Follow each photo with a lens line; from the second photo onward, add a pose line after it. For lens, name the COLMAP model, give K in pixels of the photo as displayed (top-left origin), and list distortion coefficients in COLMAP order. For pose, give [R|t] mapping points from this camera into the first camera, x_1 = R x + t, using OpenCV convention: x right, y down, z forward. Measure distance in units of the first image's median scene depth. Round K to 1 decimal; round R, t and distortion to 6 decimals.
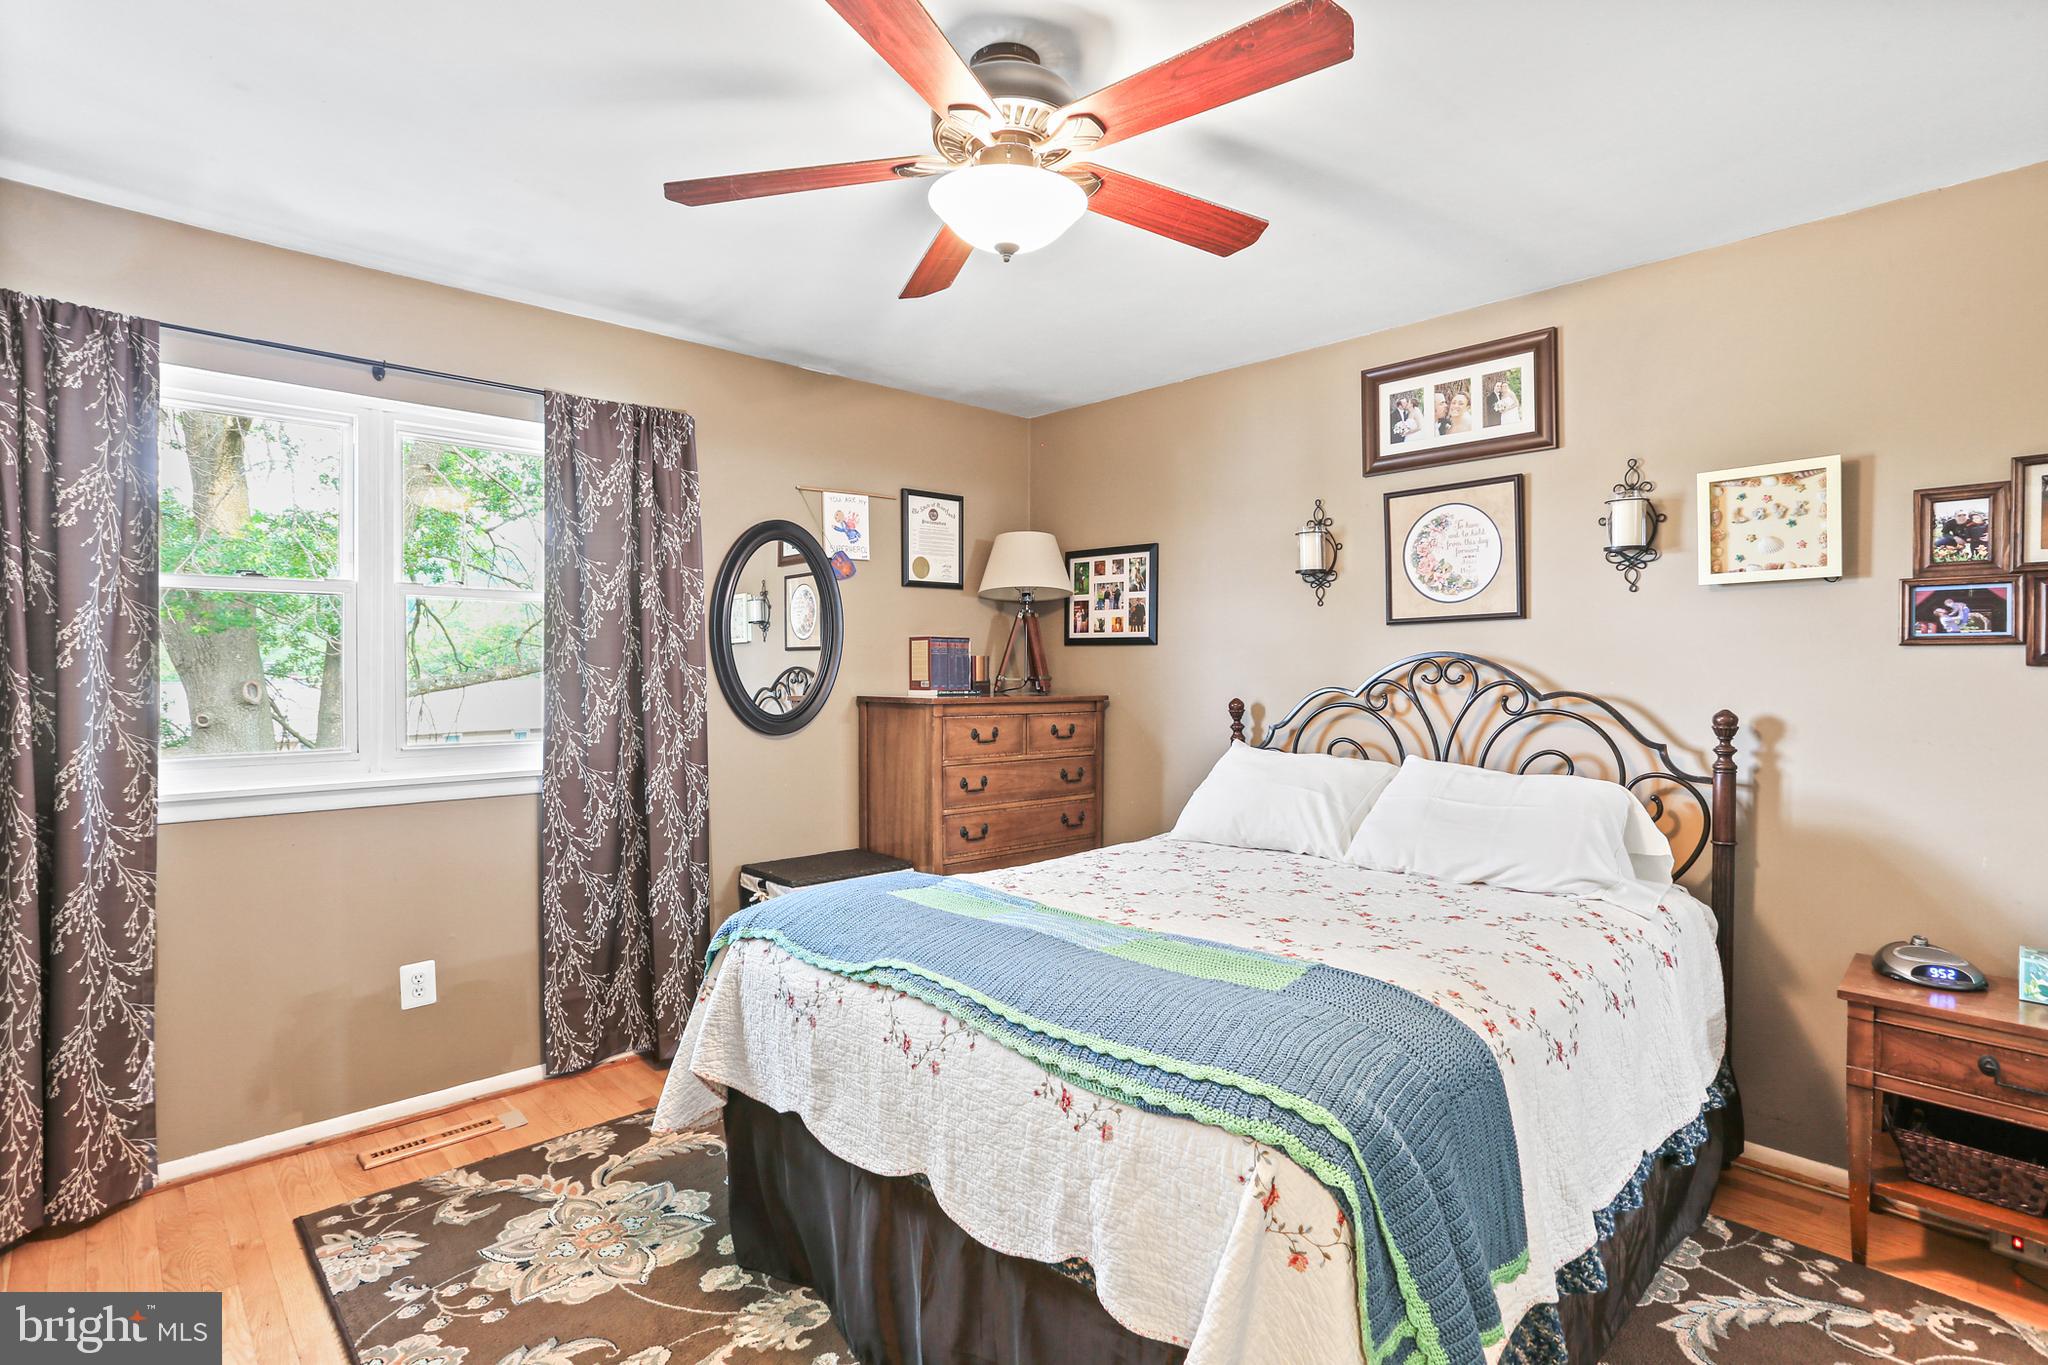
lens RADIAL K [[1008.5, 0, 1033.4], [0, 1008.5, 663.0], [0, 0, 1]] dist [-0.037587, 0.018775]
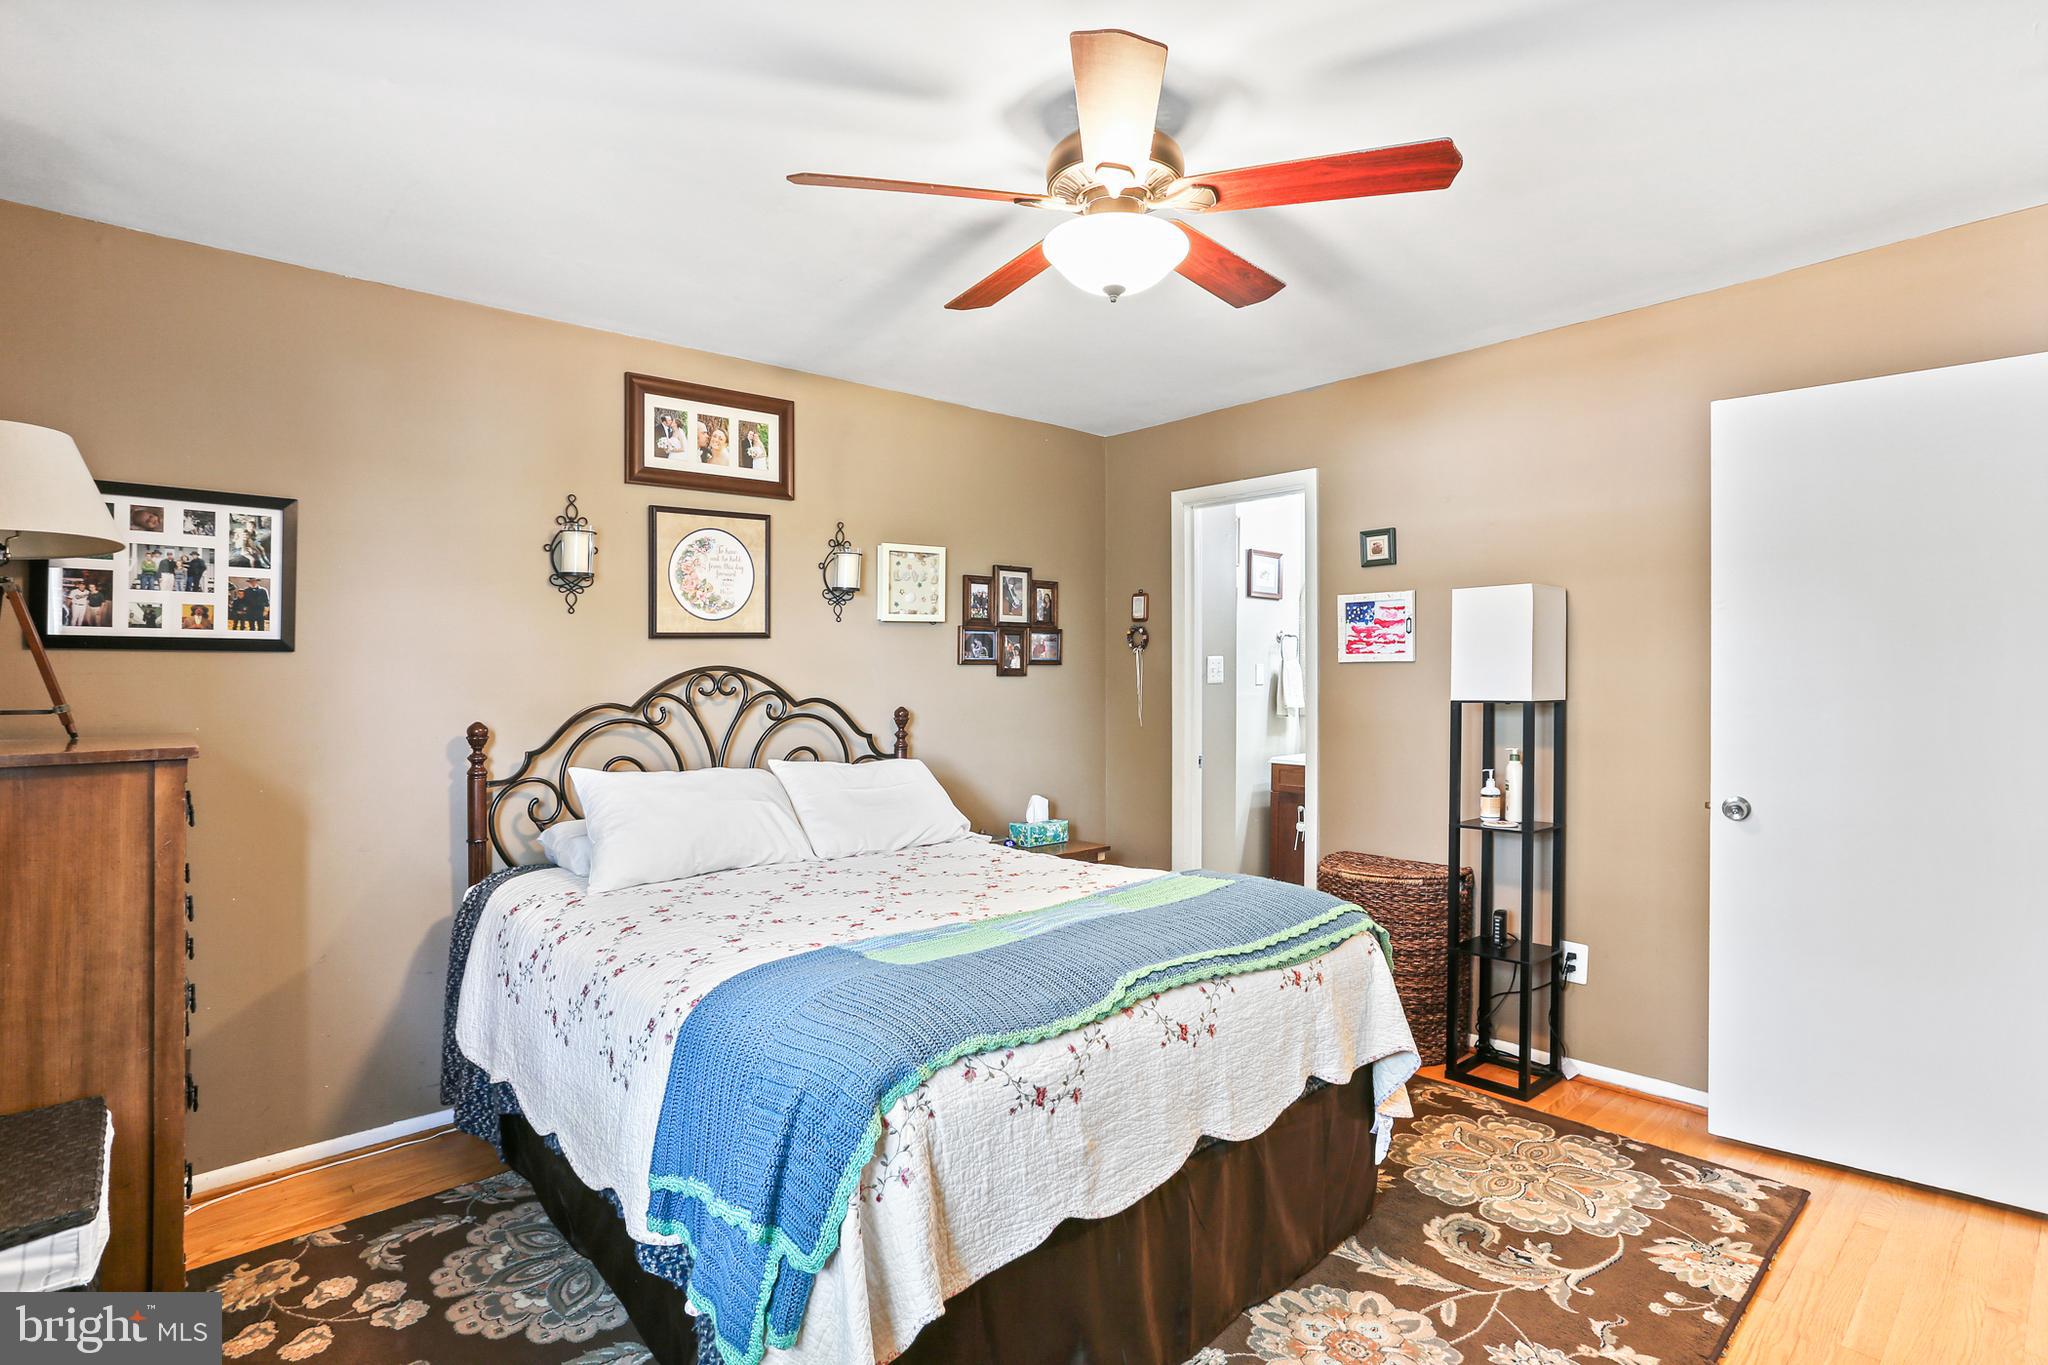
lens RADIAL K [[1008.5, 0, 1032.8], [0, 1008.5, 687.2], [0, 0, 1]] dist [-0.037587, 0.018775]
pose [[0.032486, -0.011768, 0.999403, -0.660315], [0.007941, 0.999902, 0.011516, 0.002009], [-0.999441, 0.007562, 0.032576, 0.625094]]
